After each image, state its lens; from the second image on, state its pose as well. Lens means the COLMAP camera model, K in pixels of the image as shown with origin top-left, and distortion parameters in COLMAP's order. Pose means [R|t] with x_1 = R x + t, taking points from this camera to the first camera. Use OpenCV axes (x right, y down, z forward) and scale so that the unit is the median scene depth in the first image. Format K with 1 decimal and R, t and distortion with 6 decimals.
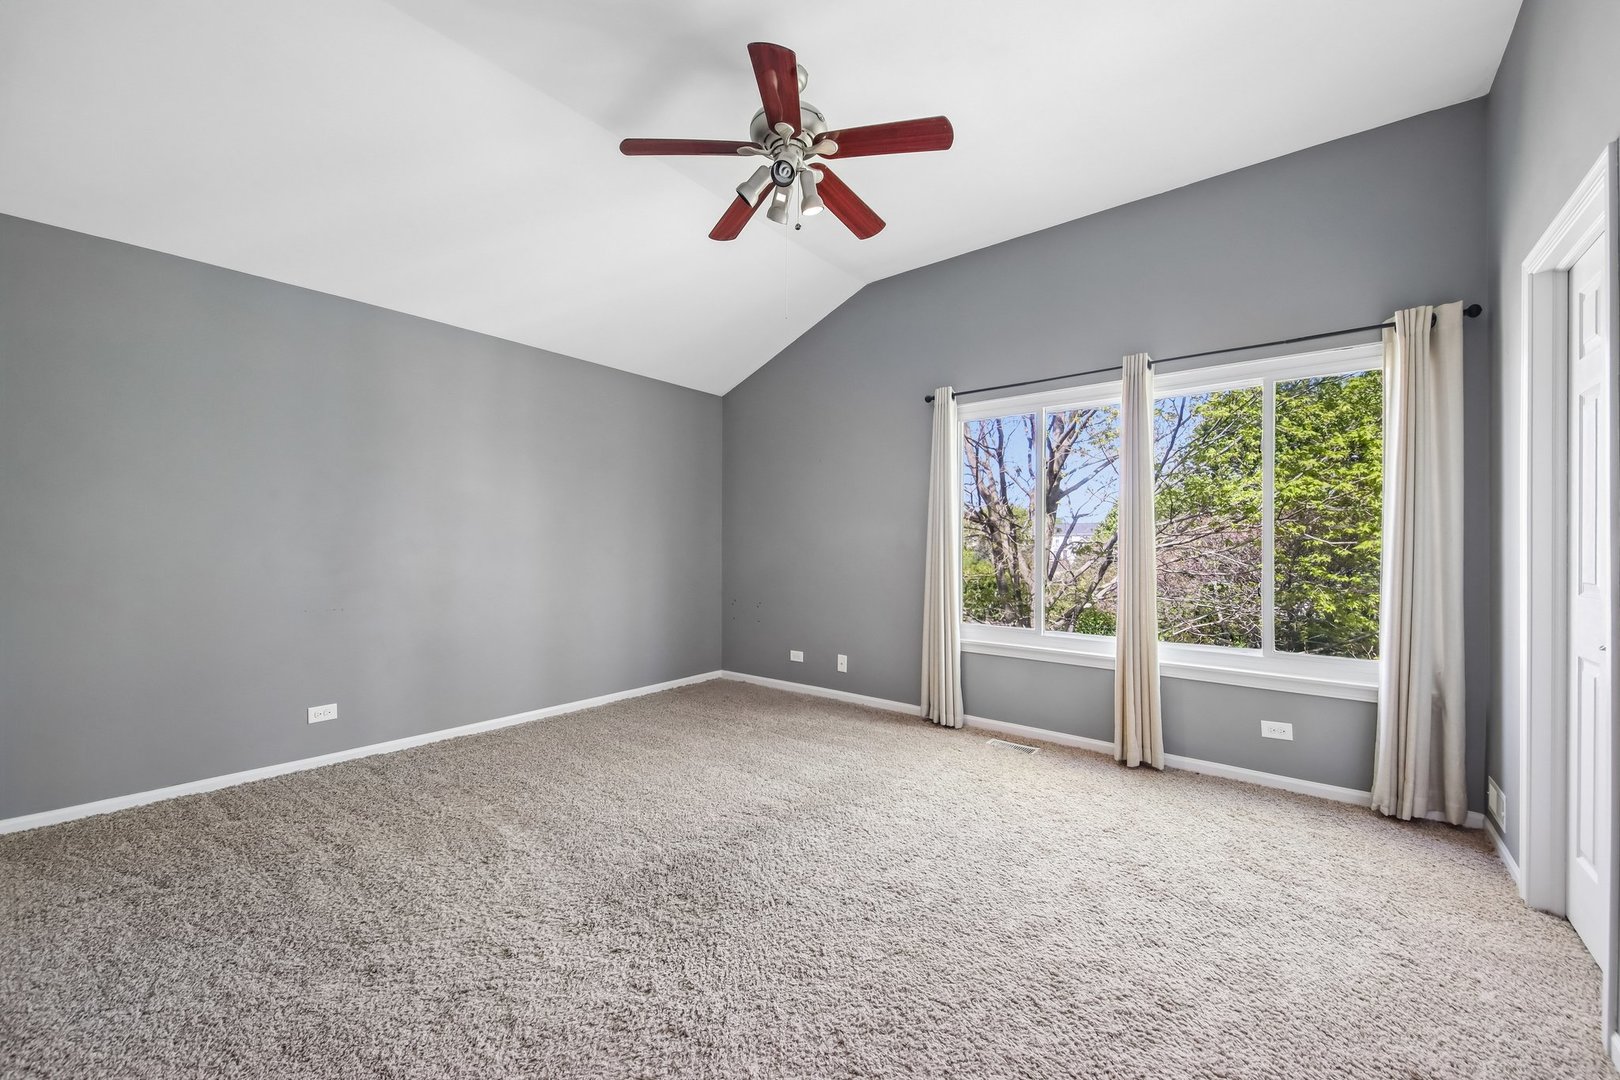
lens RADIAL K [[650.5, 0, 810.0], [0, 650.5, 540.0], [0, 0, 1]] dist [0.000590, 0.000066]
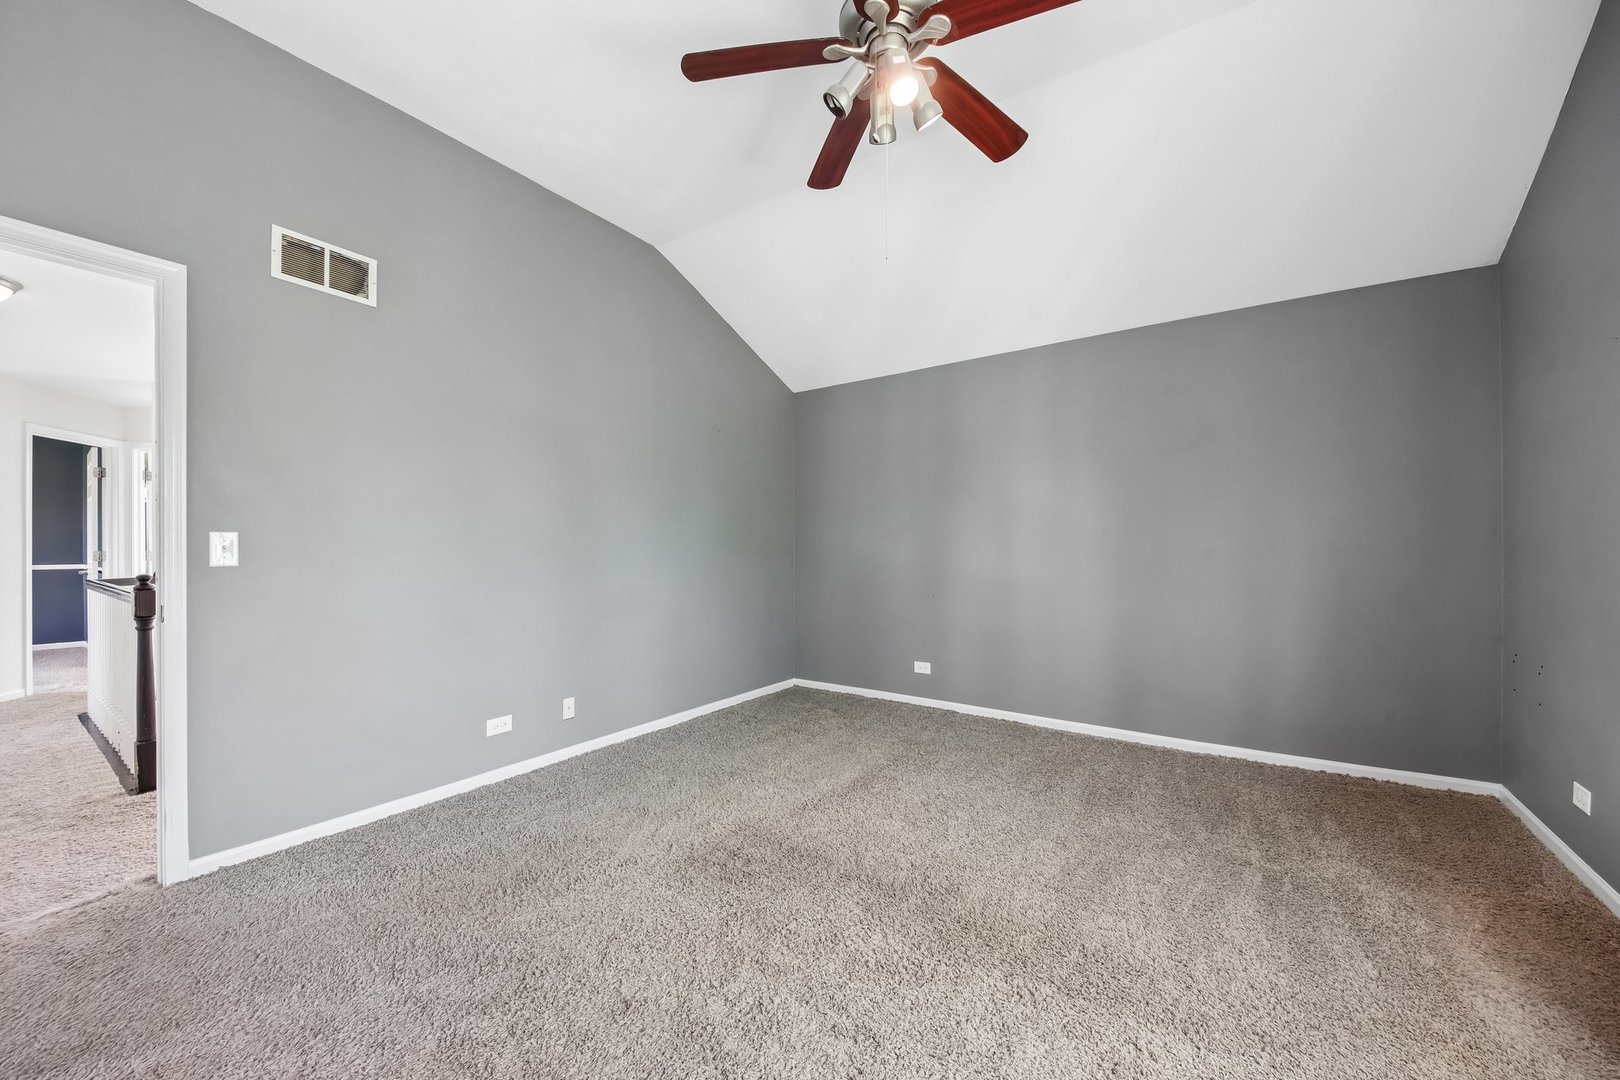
lens RADIAL K [[605.6, 0, 804.7], [0, 605.6, 547.0], [0, 0, 1]] dist [0.024159, -0.019043]
pose [[0.052523, -0.003161, -0.998615, 0.550503], [0.000237, 0.999995, -0.003153, 0.009504], [0.998620, -0.000071, 0.052523, 0.681892]]
